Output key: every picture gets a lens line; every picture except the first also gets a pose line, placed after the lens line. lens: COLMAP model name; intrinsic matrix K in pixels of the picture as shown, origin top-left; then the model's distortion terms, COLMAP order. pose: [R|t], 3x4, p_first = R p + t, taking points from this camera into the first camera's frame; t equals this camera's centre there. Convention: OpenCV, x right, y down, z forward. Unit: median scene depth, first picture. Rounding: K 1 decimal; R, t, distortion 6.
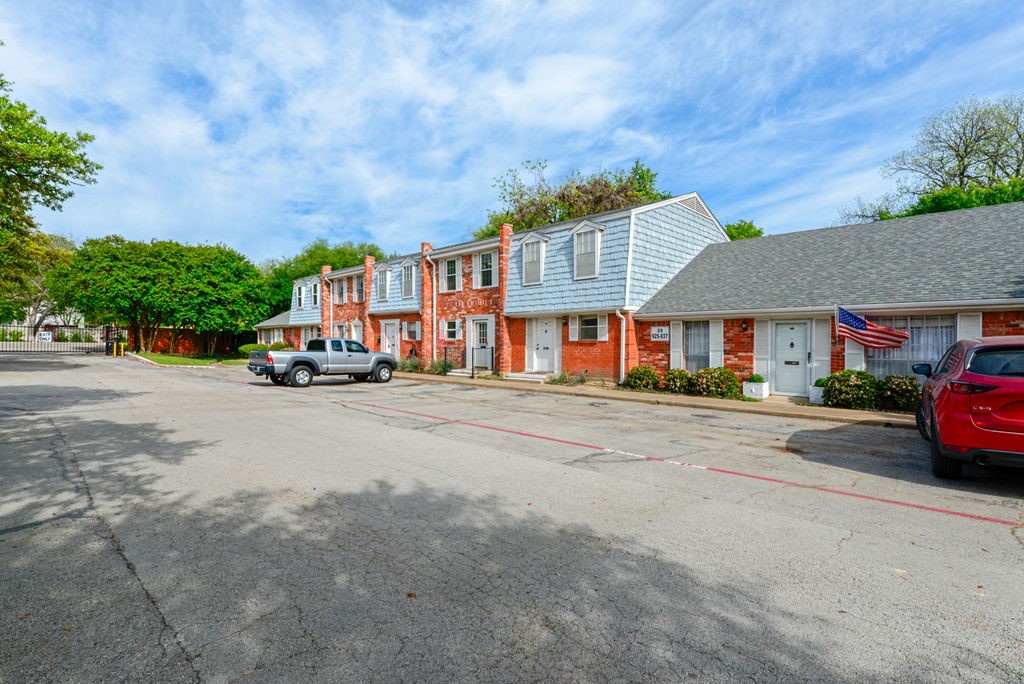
lens RADIAL K [[464.9, 0, 511.9], [0, 464.9, 342.5], [0, 0, 1]] dist [0.005183, -0.002895]
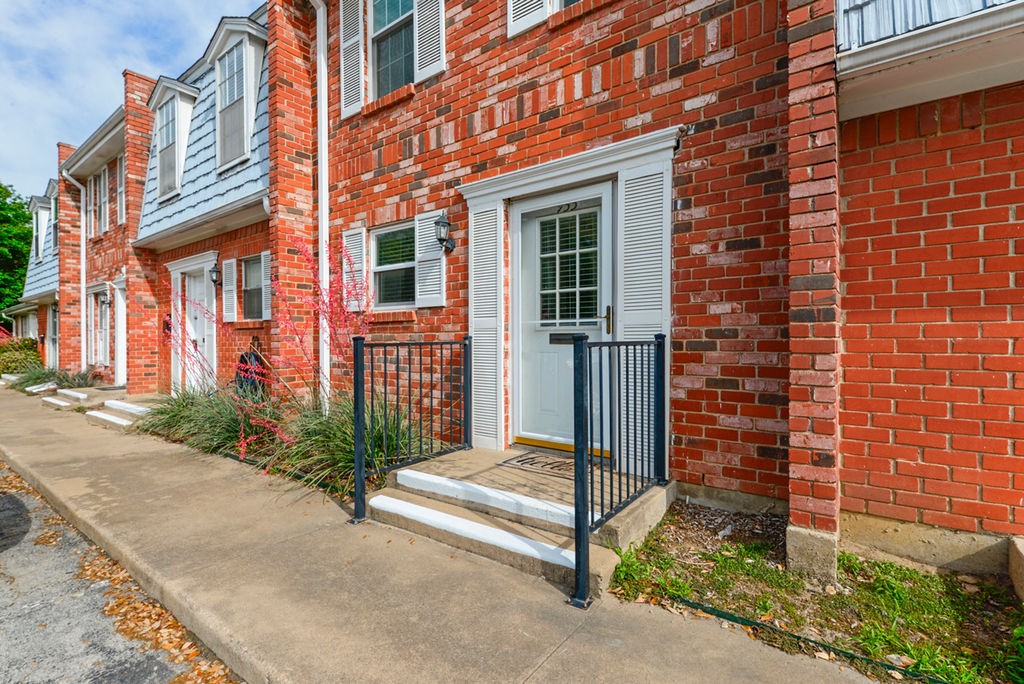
lens RADIAL K [[464.9, 0, 512.5], [0, 464.9, 344.0], [0, 0, 1]] dist [0.005183, -0.002895]
pose [[0.992332, -0.005578, 0.123473, -0.099975], [0.005689, 0.999984, -0.000546, 0.010766], [-0.123467, 0.001244, 0.992348, 0.758000]]
